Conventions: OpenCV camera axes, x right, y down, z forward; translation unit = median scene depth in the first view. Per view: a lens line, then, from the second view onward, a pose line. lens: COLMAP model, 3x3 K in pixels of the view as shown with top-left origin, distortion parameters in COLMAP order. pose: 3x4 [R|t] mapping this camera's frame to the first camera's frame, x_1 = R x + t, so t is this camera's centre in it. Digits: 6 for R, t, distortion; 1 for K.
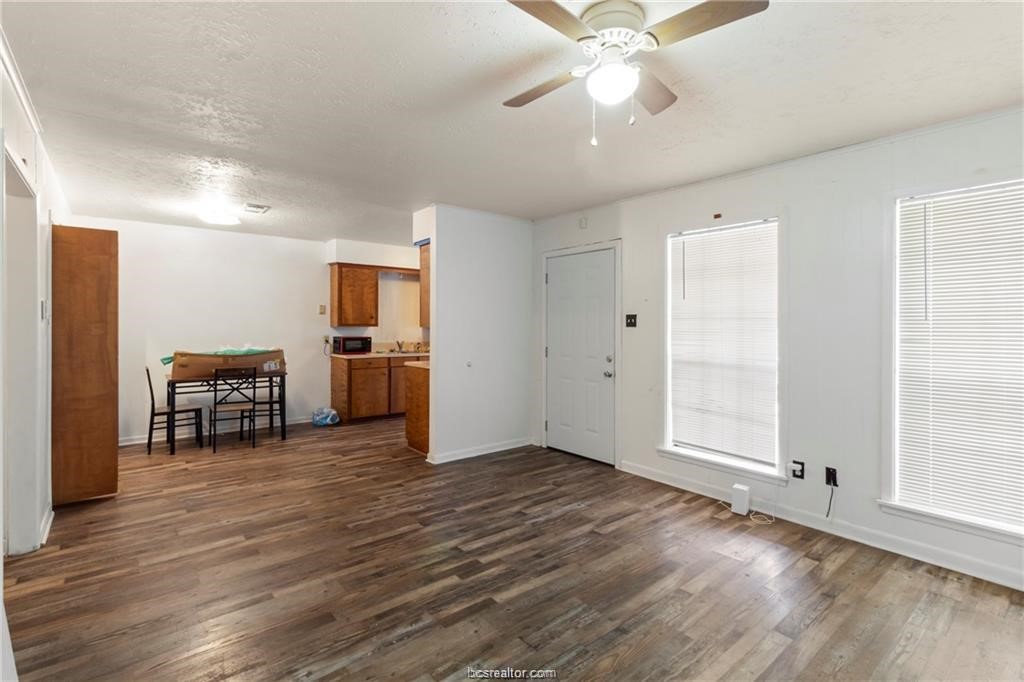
lens RADIAL K [[479.0, 0, 512.9], [0, 479.0, 323.4], [0, 0, 1]] dist [0.002114, 0.001004]
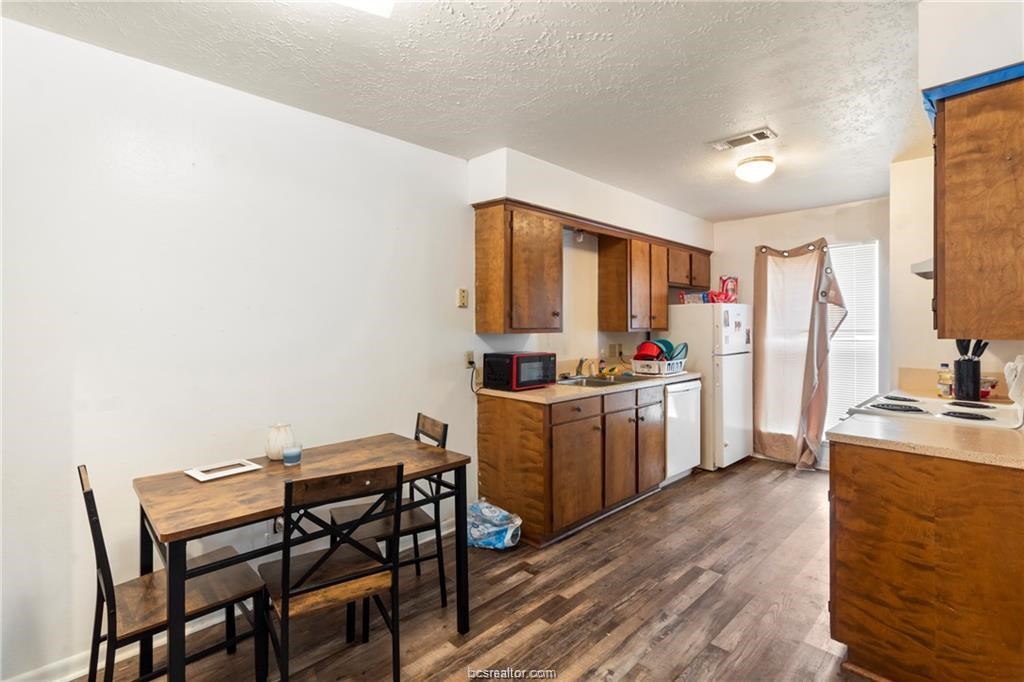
lens RADIAL K [[479.0, 0, 509.3], [0, 479.0, 323.9], [0, 0, 1]] dist [0.002114, 0.001004]
pose [[0.996385, -0.006745, 0.084689, -0.677413], [0.006670, 0.999977, 0.001171, -0.005992], [-0.084695, -0.000602, 0.996407, 0.878744]]
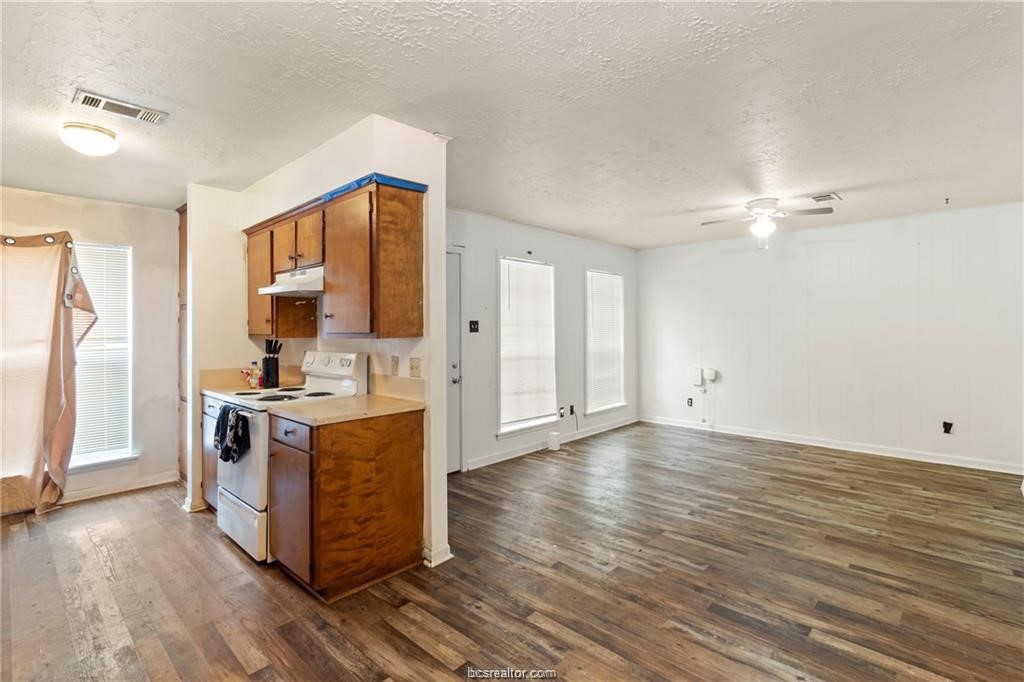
lens RADIAL K [[479.0, 0, 516.6], [0, 479.0, 322.8], [0, 0, 1]] dist [0.002114, 0.001004]
pose [[-0.132797, 0.009192, 0.991101, -0.936700], [0.005505, 0.999948, -0.008536, -0.004342], [-0.991128, 0.004323, -0.132840, 1.180370]]
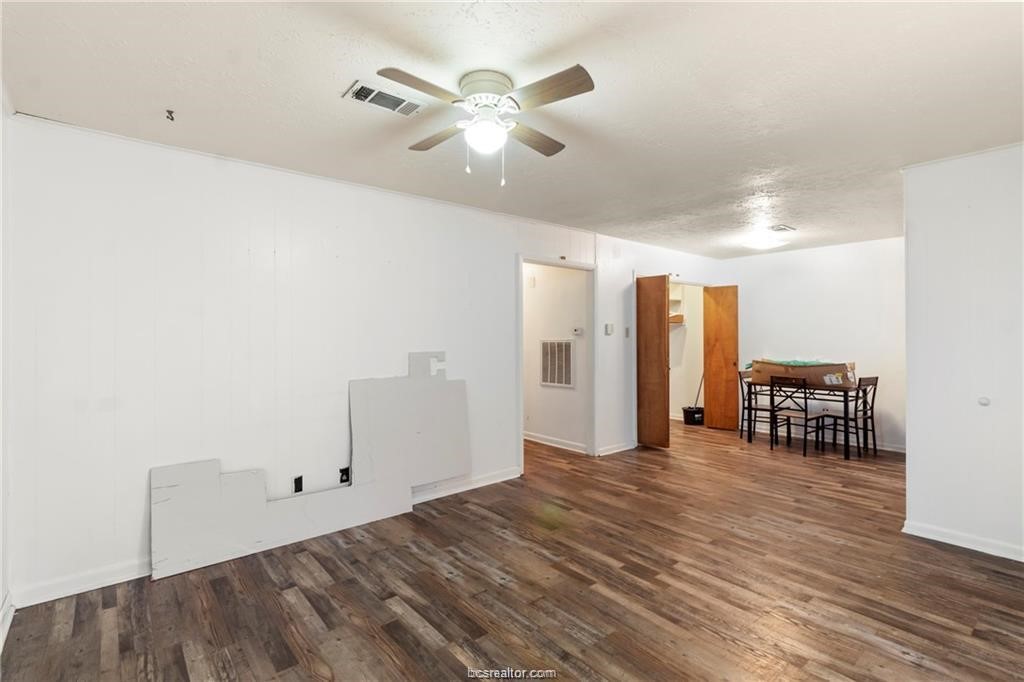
lens RADIAL K [[479.0, 0, 515.7], [0, 479.0, 341.8], [0, 0, 1]] dist [0.002114, 0.001004]
pose [[0.014326, 0.010577, -0.999841, 0.645068], [0.003728, 0.999937, 0.010631, -0.000360], [0.999890, -0.003880, 0.014286, 0.485761]]
